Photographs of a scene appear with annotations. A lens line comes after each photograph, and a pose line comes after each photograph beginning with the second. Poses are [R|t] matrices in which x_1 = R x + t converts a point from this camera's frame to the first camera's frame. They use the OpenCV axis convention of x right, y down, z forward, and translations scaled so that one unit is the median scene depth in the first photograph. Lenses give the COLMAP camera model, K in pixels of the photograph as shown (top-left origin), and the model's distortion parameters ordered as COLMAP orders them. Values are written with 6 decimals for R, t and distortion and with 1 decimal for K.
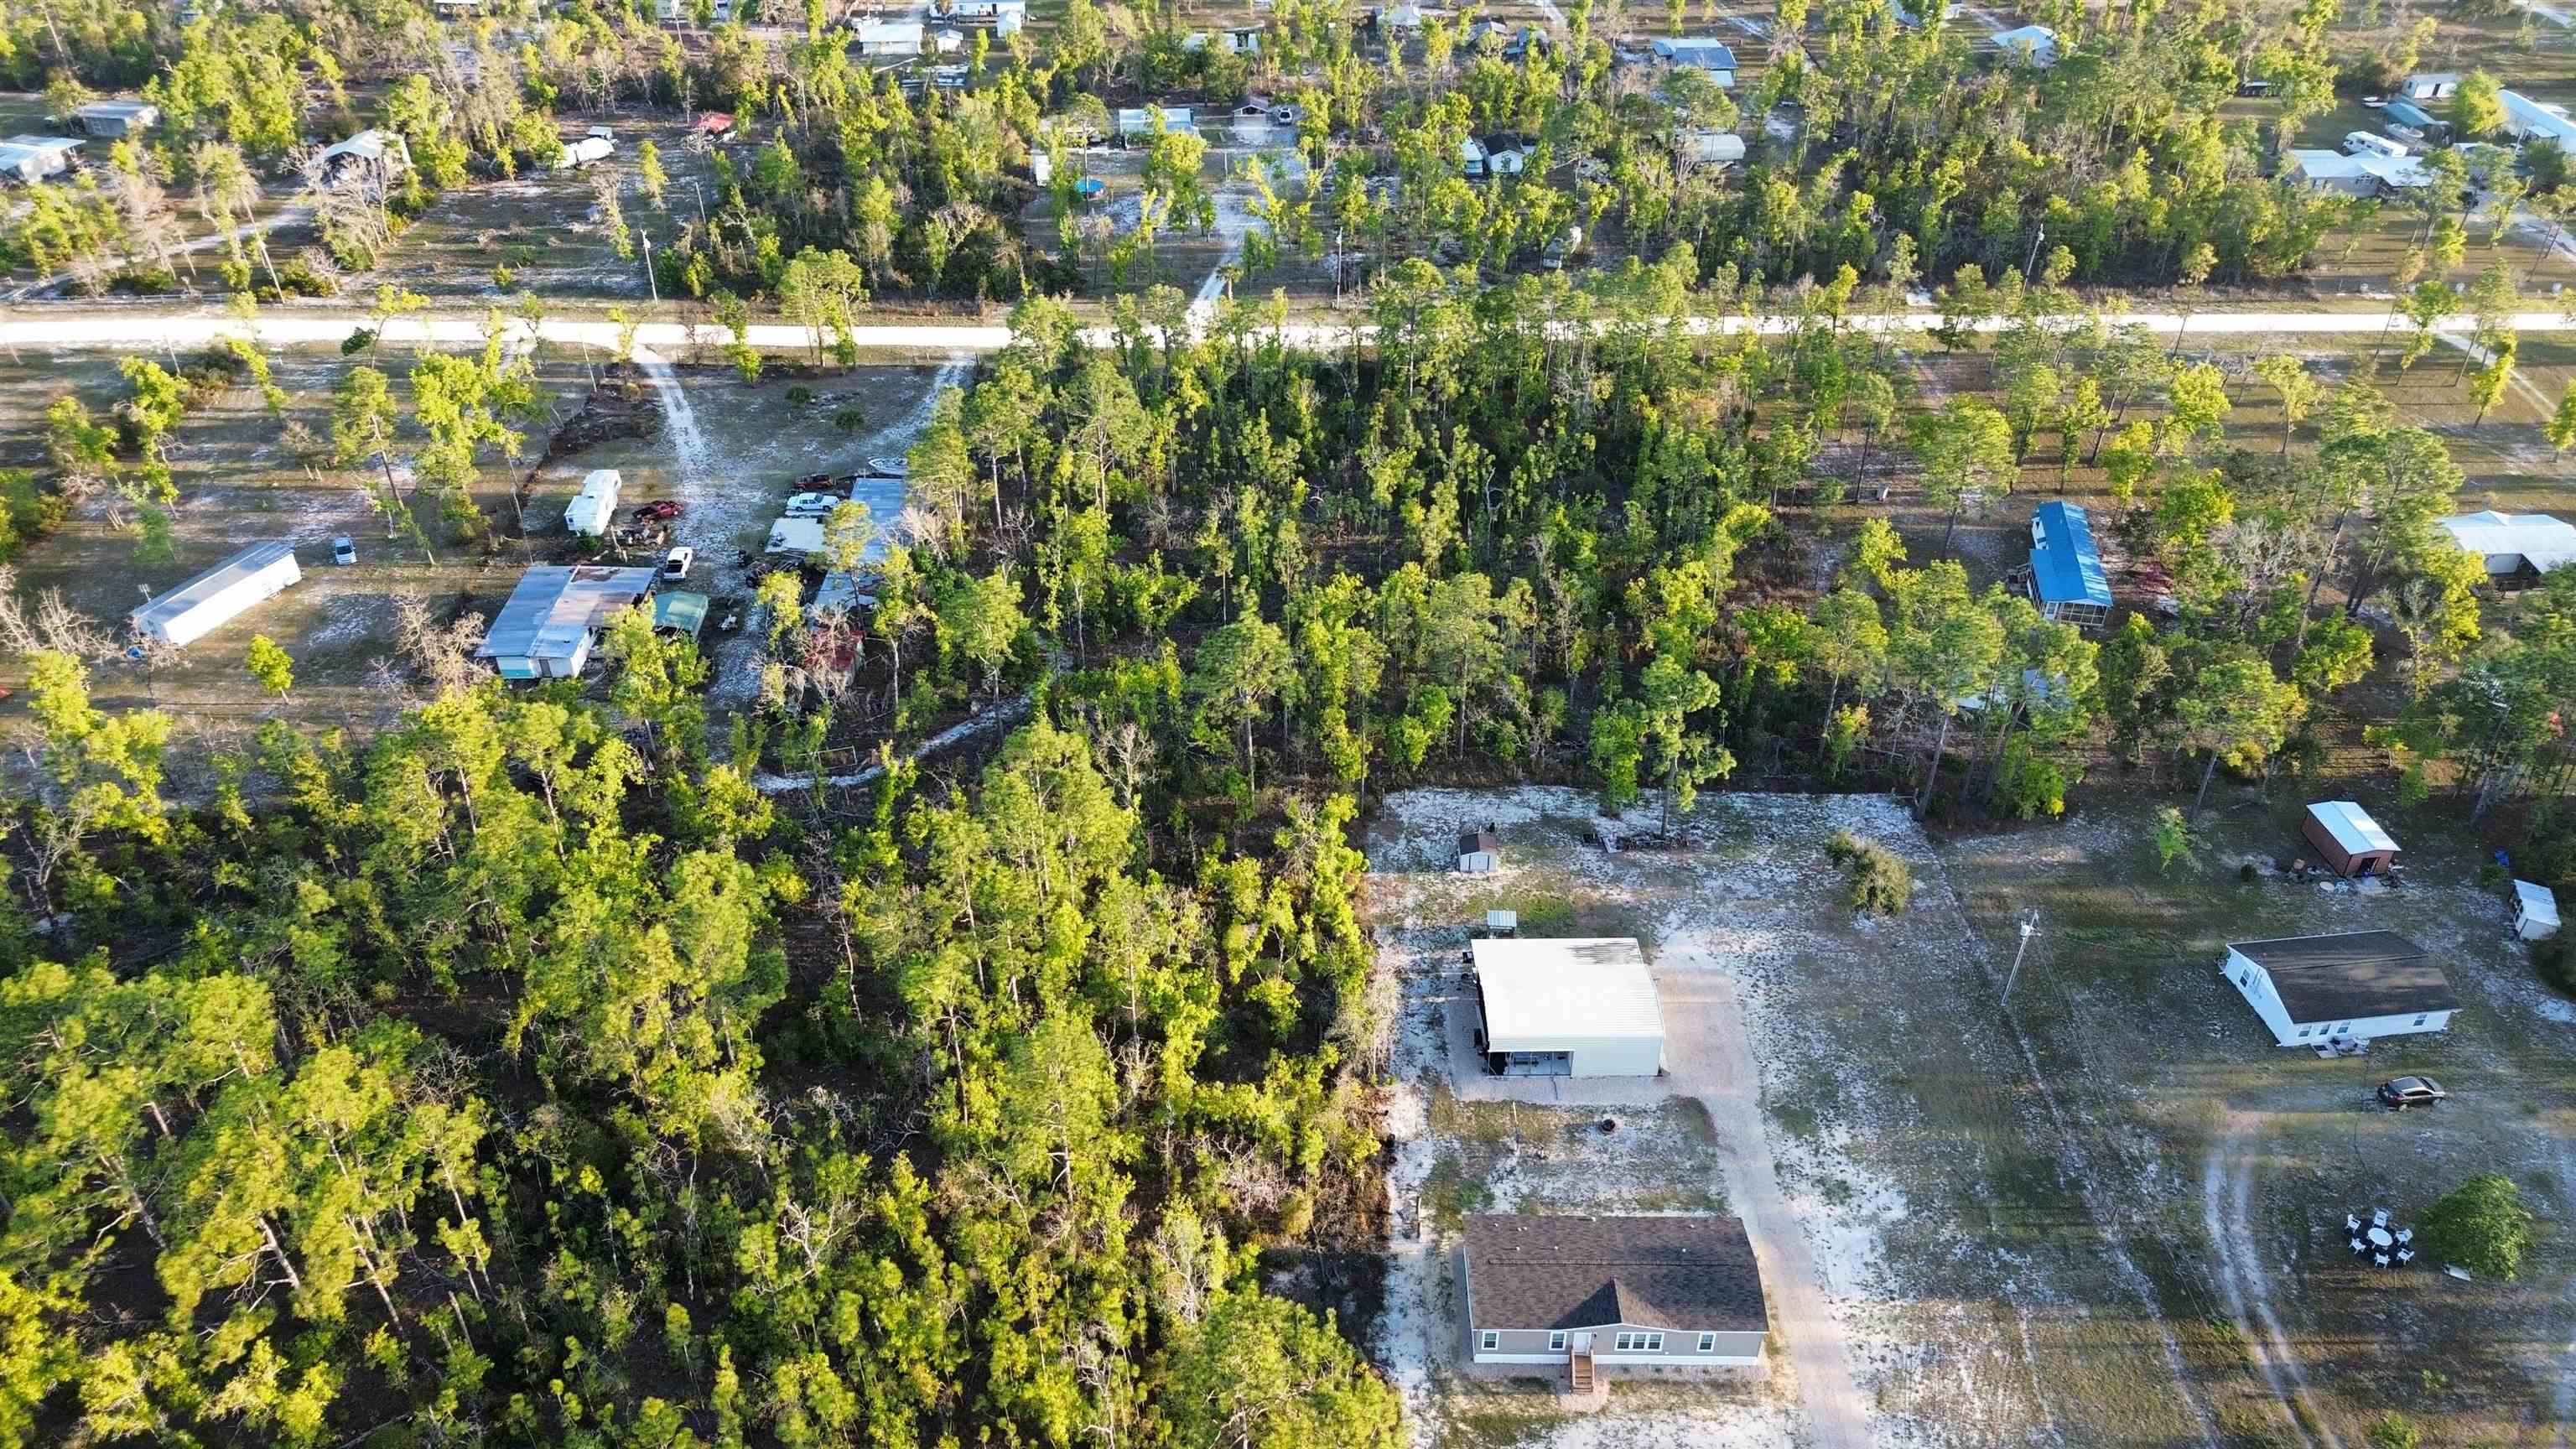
lens RADIAL K [[1828.0, 0, 1302.9], [0, 1828.0, 721.3], [0, 0, 1]] dist [0.078593, -0.073750]
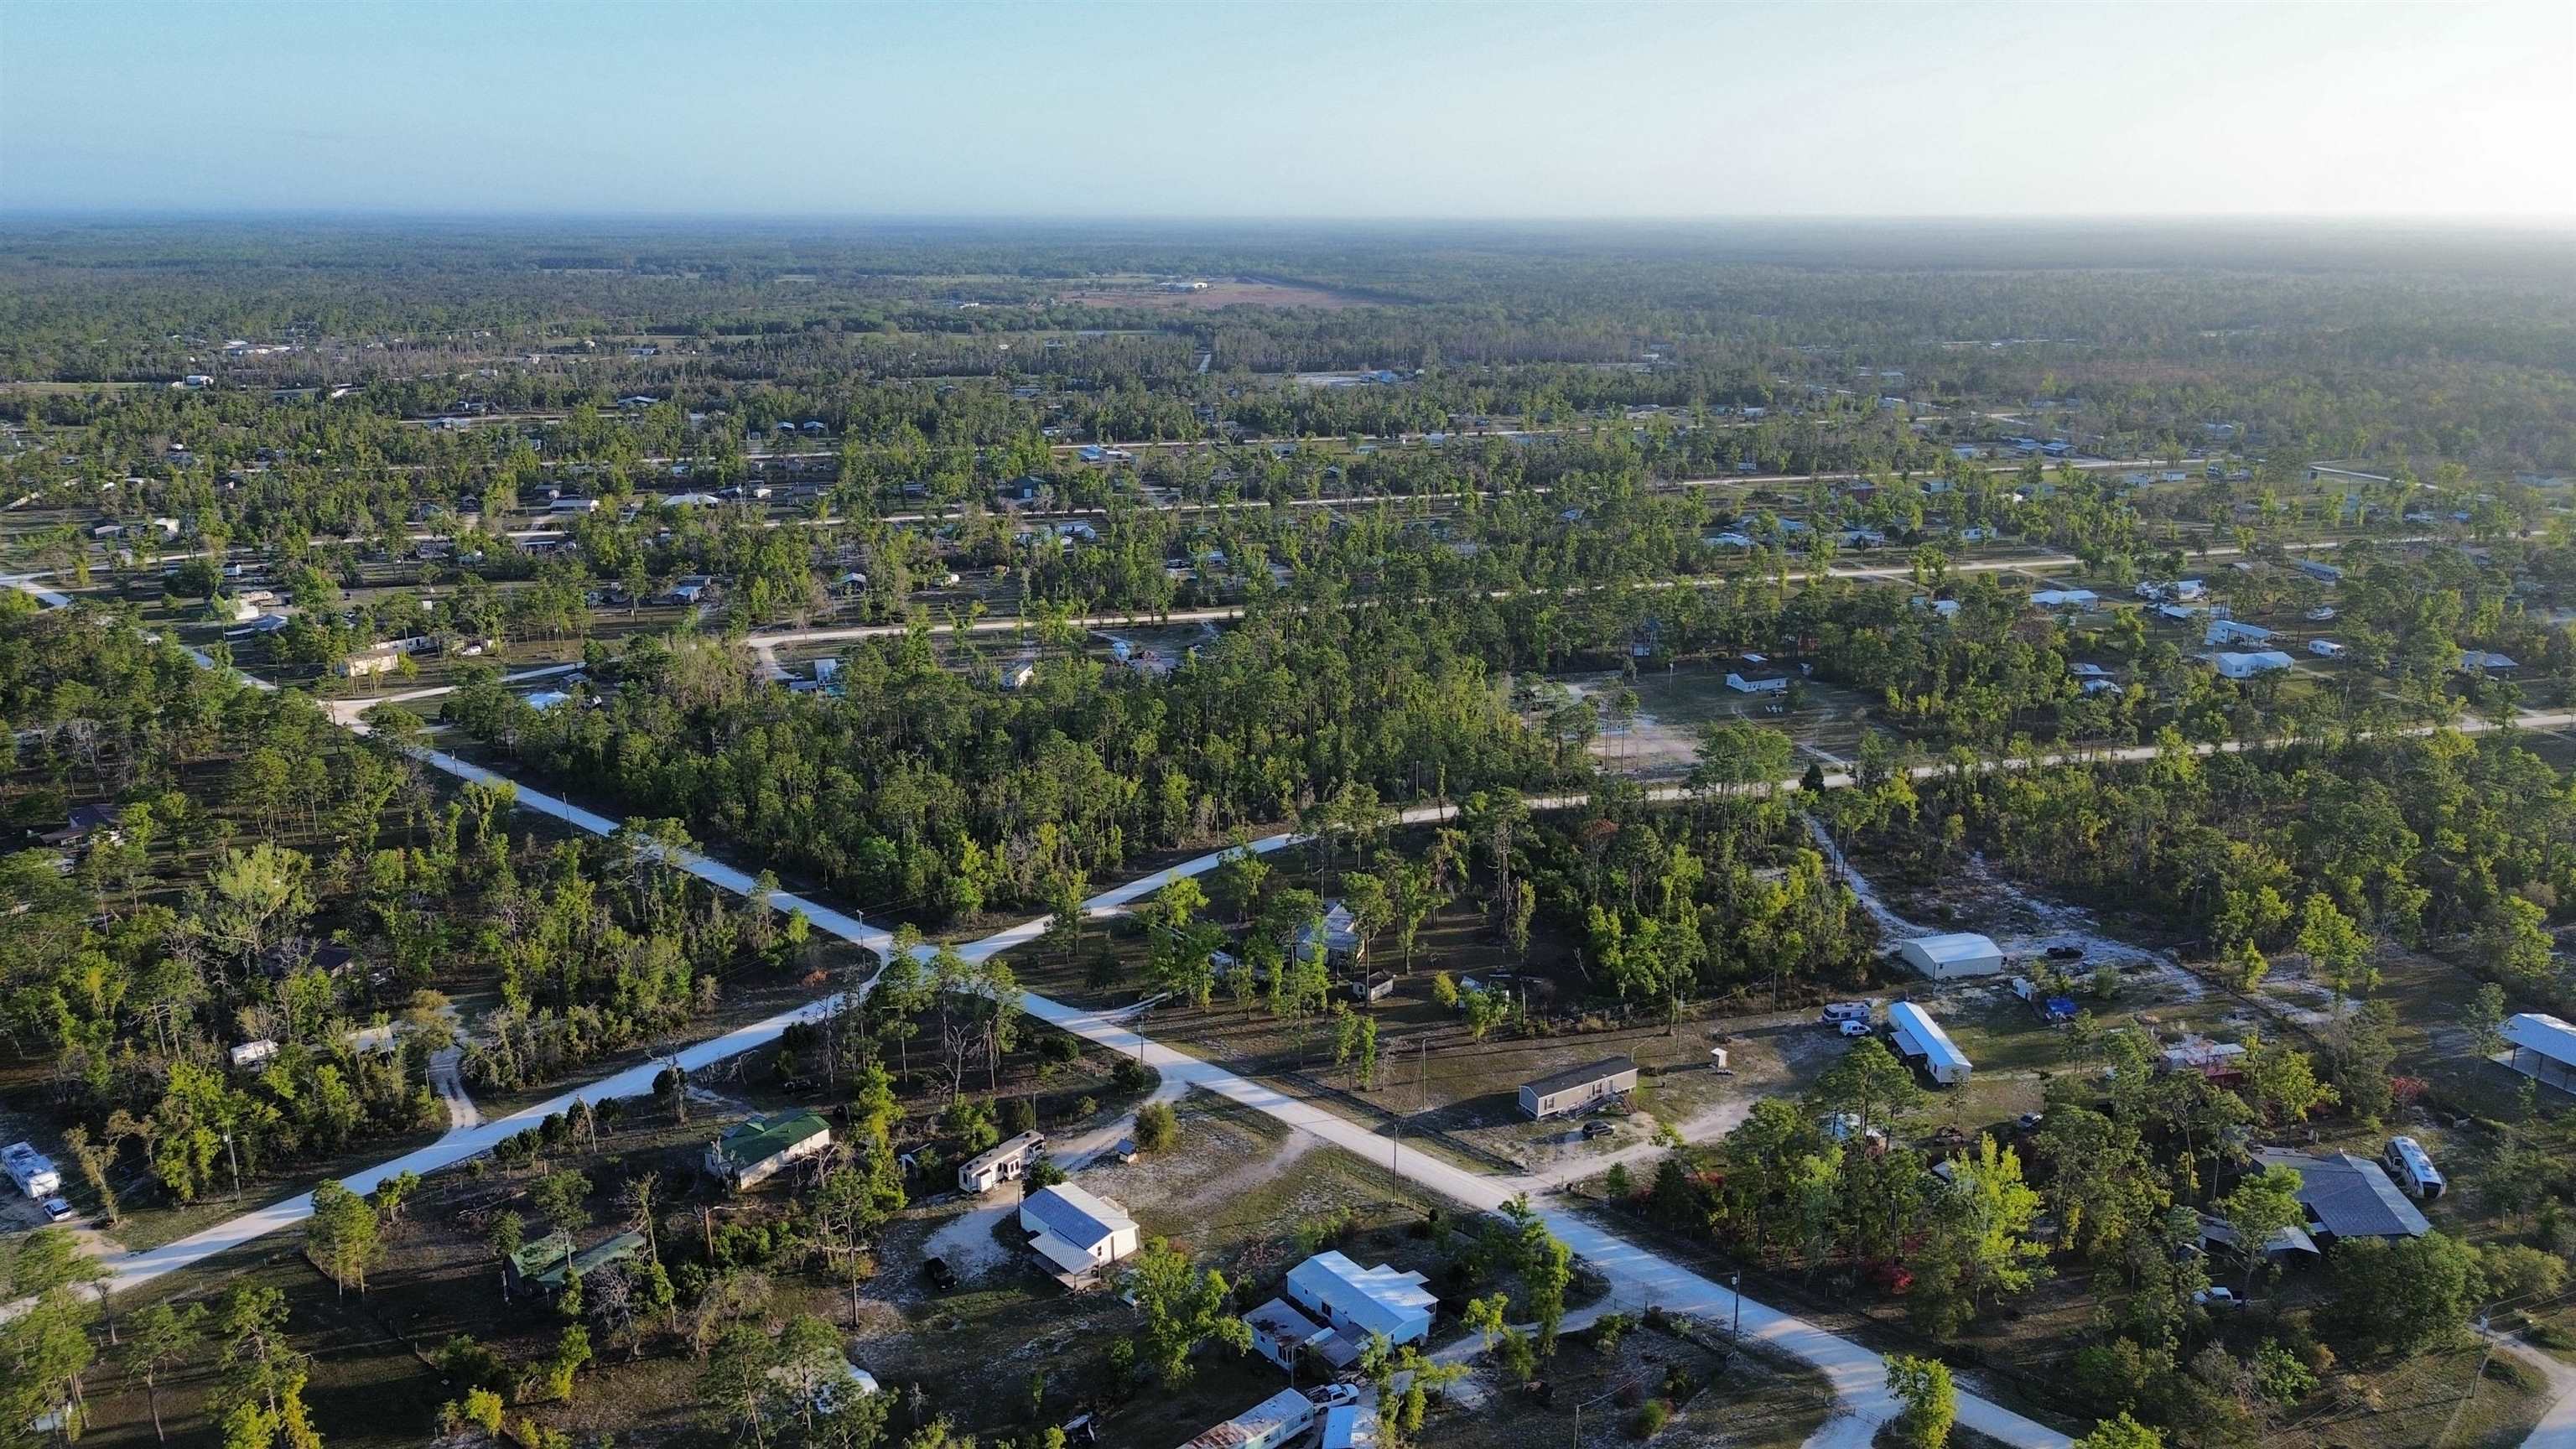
lens RADIAL K [[1828.0, 0, 1308.9], [0, 1828.0, 728.8], [0, 0, 1]] dist [0.078593, -0.073750]
pose [[0.965649, -0.073187, 0.249329, -0.681508], [0.151420, 0.938258, -0.311038, 0.714343], [-0.211171, 0.338107, 0.917110, -1.187126]]
